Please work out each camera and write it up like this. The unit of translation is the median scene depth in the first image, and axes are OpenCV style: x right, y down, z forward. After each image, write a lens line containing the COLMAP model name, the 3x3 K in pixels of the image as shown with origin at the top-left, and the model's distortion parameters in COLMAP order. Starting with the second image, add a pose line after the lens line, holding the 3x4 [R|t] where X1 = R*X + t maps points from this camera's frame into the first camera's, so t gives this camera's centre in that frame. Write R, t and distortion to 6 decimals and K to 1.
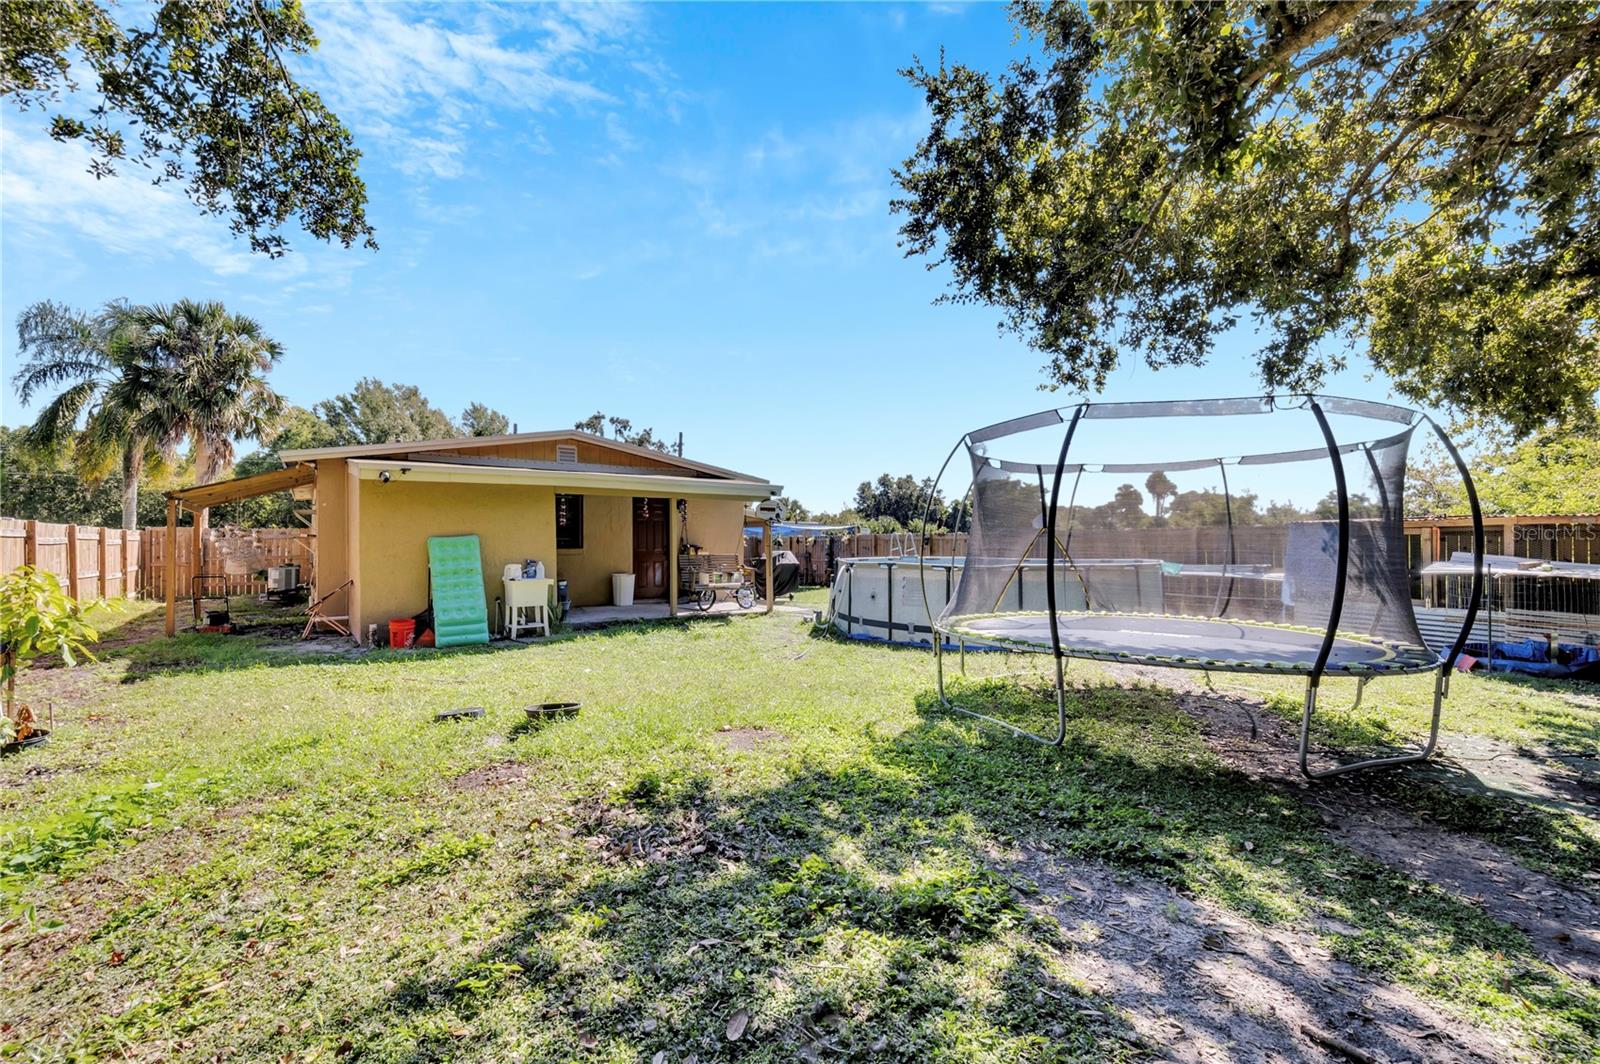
lens RADIAL K [[719.0, 0, 806.4], [0, 719.0, 544.1], [0, 0, 1]] dist [-0.010476, -0.000674]
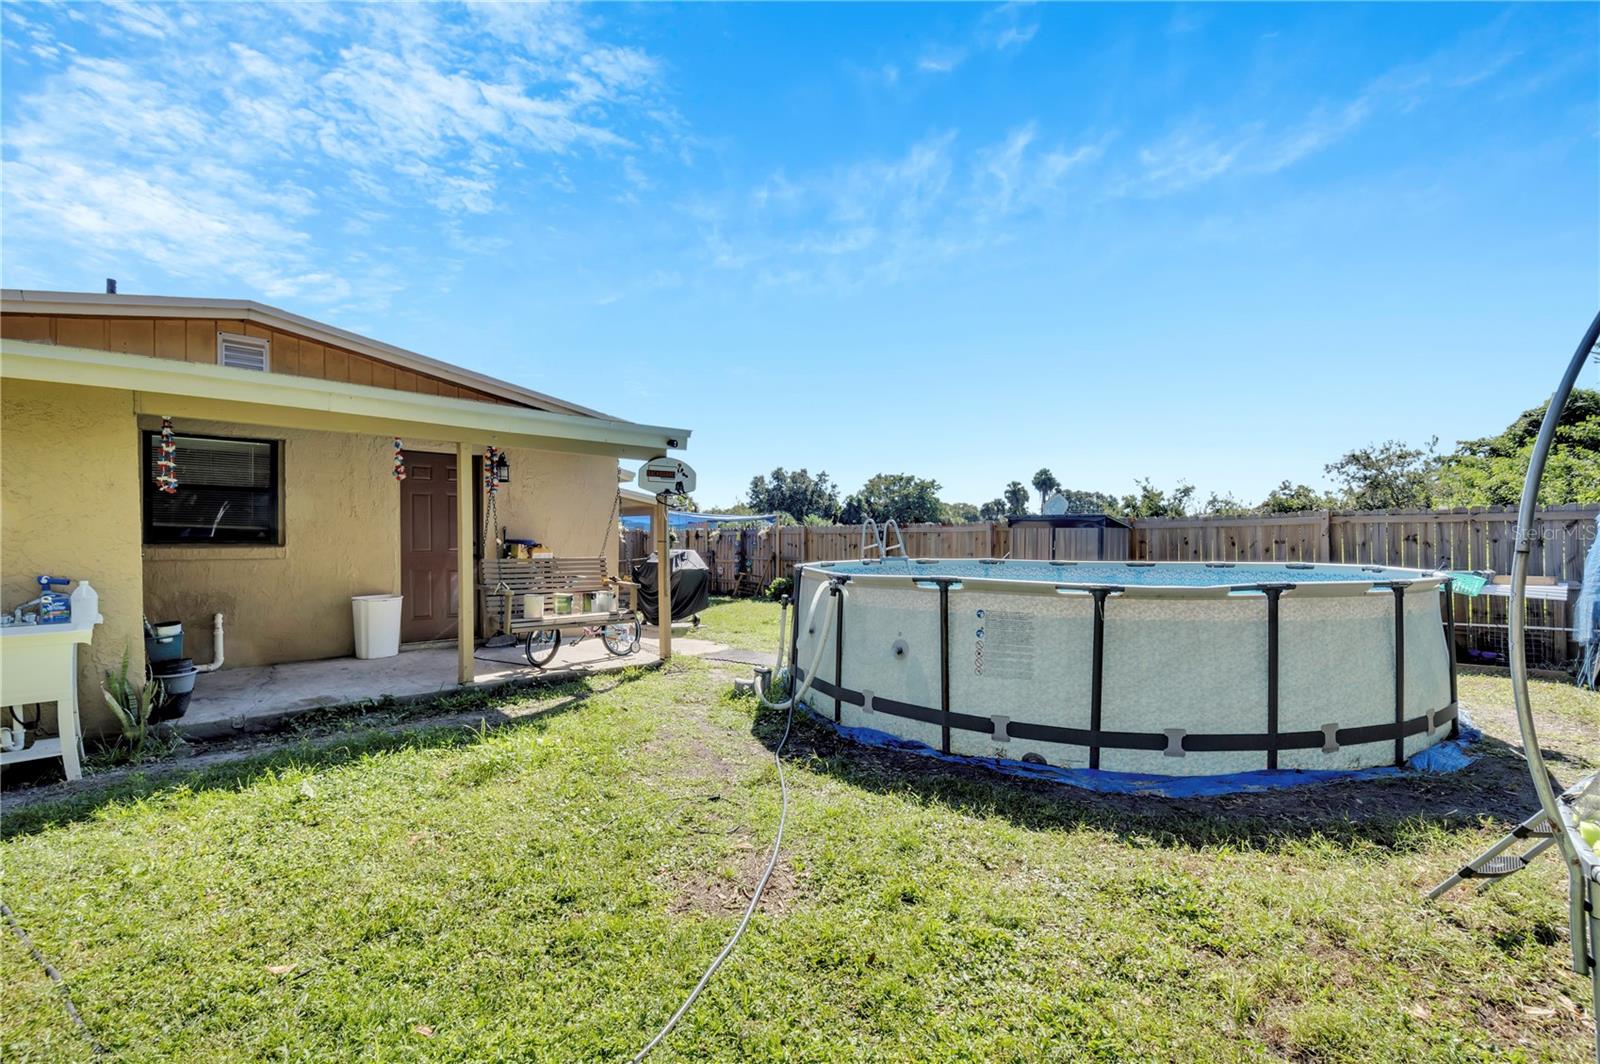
lens RADIAL K [[719.0, 0, 806.4], [0, 719.0, 544.1], [0, 0, 1]] dist [-0.010476, -0.000674]
pose [[0.987964, -0.001649, 0.154673, -0.024091], [0.000908, 0.999988, 0.004865, 0.001750], [-0.154679, -0.004666, 0.987954, 0.364445]]
